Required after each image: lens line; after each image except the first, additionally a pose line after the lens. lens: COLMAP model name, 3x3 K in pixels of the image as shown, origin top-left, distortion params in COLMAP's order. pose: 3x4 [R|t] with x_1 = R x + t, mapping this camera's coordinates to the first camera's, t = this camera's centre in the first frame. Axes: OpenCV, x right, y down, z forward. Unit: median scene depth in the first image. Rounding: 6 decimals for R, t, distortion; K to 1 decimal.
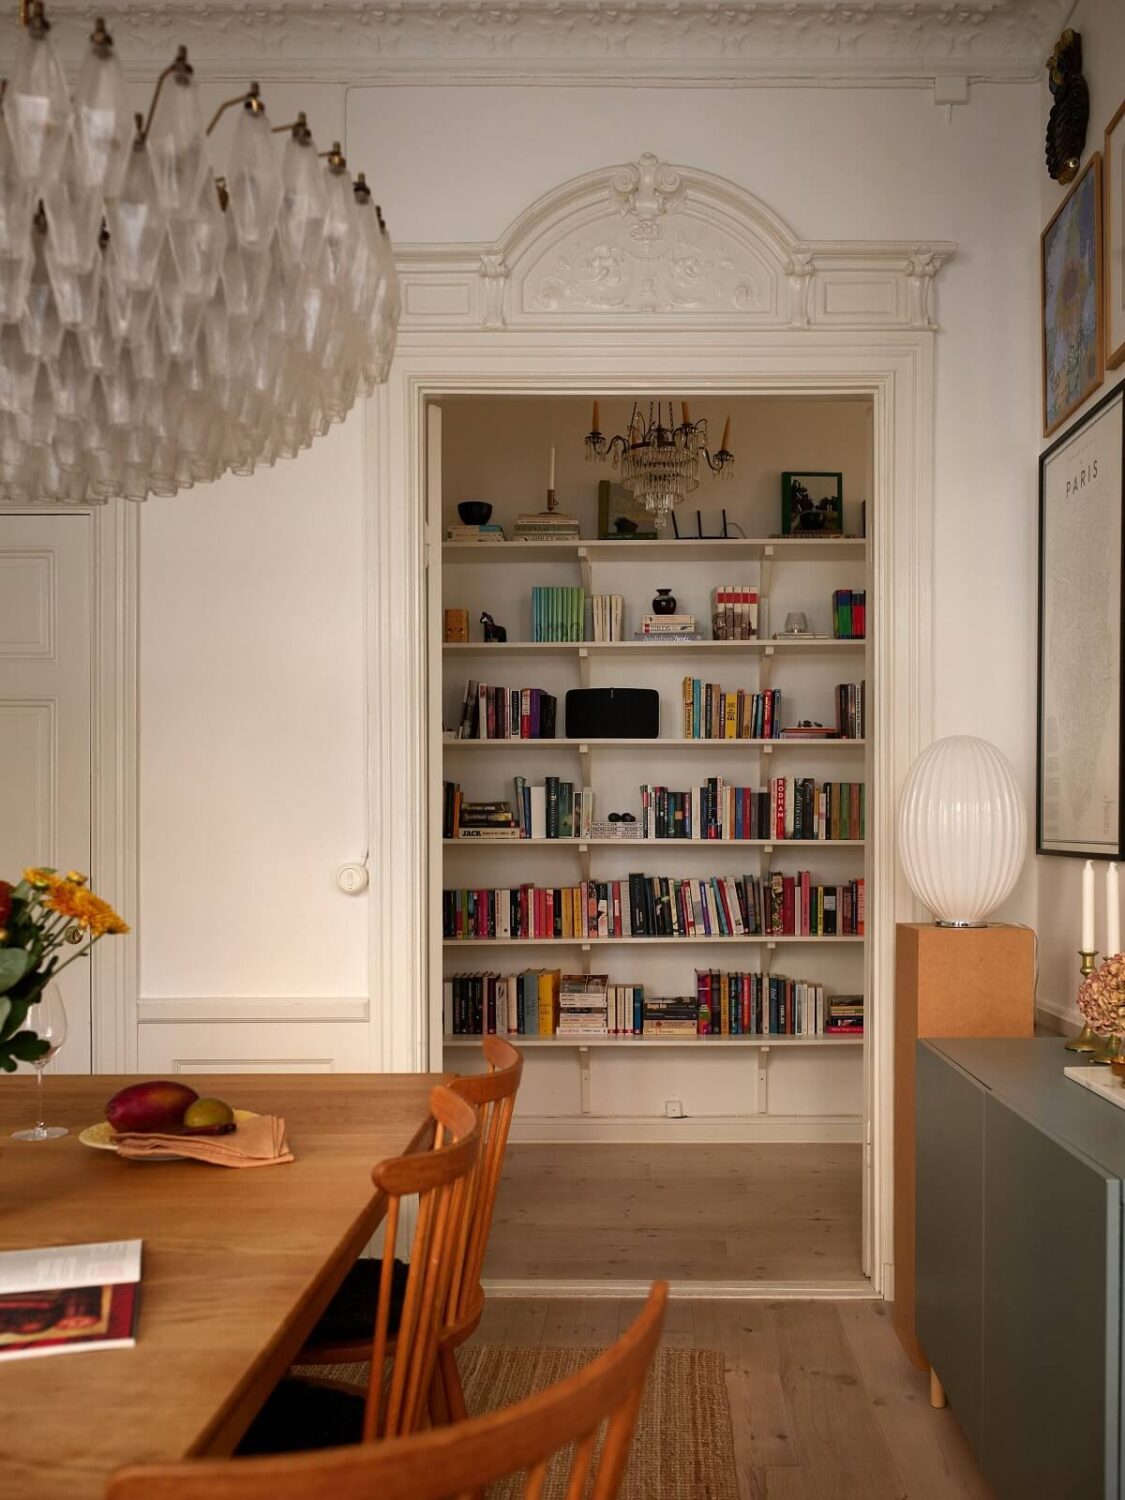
lens RADIAL K [[1298.2, 0, 550.7], [0, 1298.2, 842.3], [0, 0, 1]] dist [0.011337, -0.022607]
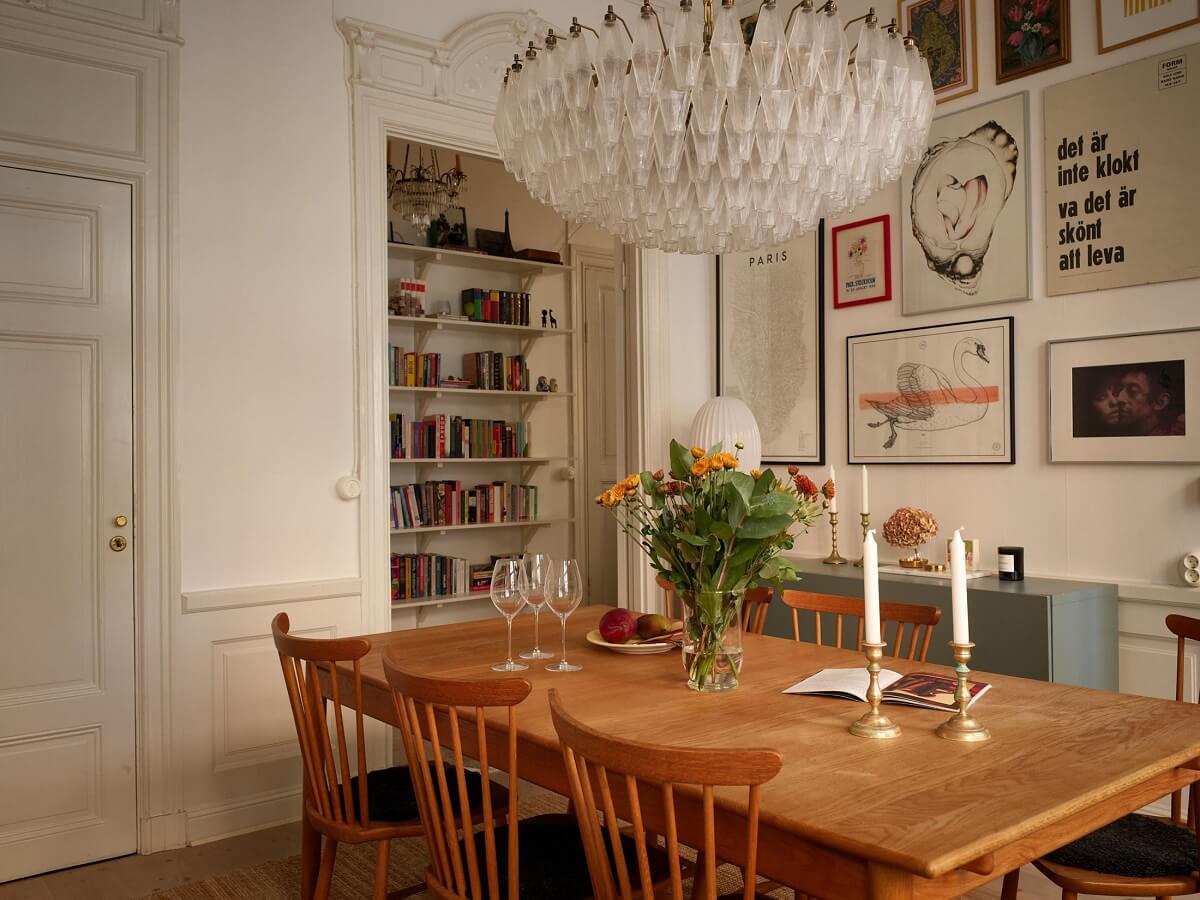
lens RADIAL K [[1035.8, 0, 600.0], [0, 1035.8, 443.1], [0, 0, 1]] dist [0.021808, -0.046985]
pose [[0.772325, -0.000550, 0.635228, -0.413589], [0.013790, 0.999778, -0.015901, 0.001560], [-0.635078, 0.021040, 0.772161, 0.008385]]
